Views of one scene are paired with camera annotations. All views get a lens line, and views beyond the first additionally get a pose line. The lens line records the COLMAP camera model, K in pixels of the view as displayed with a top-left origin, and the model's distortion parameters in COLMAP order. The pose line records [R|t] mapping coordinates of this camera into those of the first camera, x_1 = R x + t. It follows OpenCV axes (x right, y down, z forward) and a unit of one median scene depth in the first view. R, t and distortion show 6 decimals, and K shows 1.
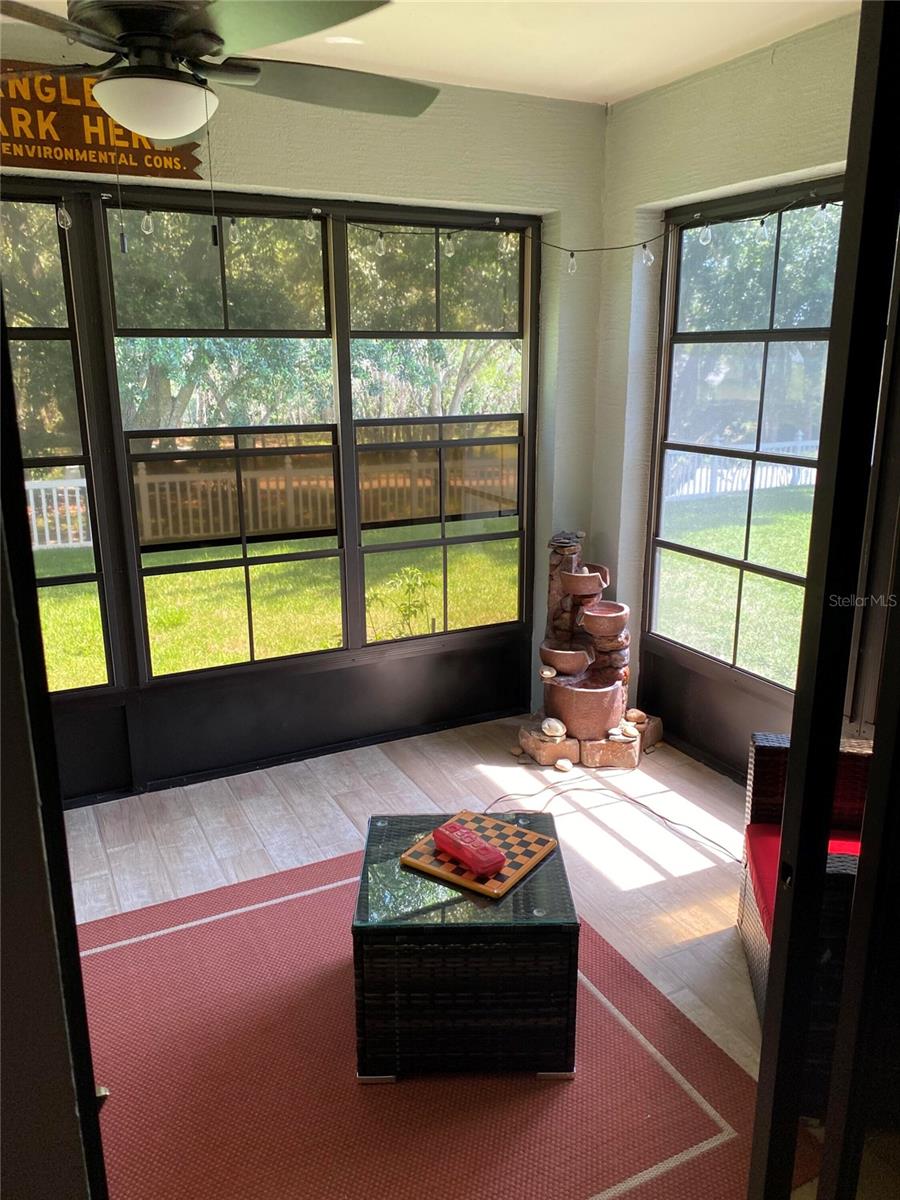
lens RADIAL K [[923.3, 0, 446.0], [0, 923.3, 600.2], [0, 0, 1]] dist [0.048394, -0.004972]
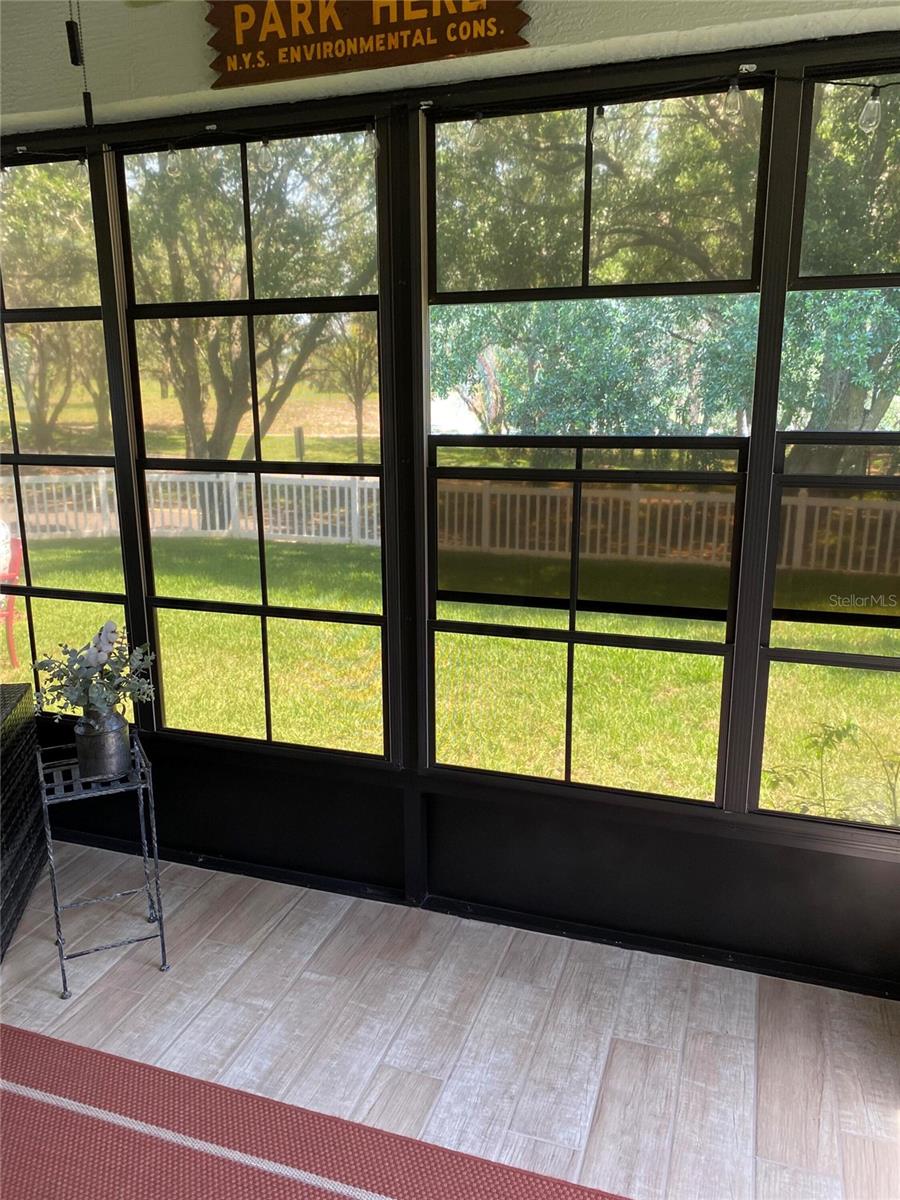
lens RADIAL K [[923.3, 0, 450.9], [0, 923.3, 600.2], [0, 0, 1]] dist [0.048394, -0.004972]
pose [[0.706459, 0.171439, -0.686676, 0.178875], [-0.180735, 0.981751, 0.059167, -0.092004], [0.684288, 0.082307, 0.724552, 0.458131]]
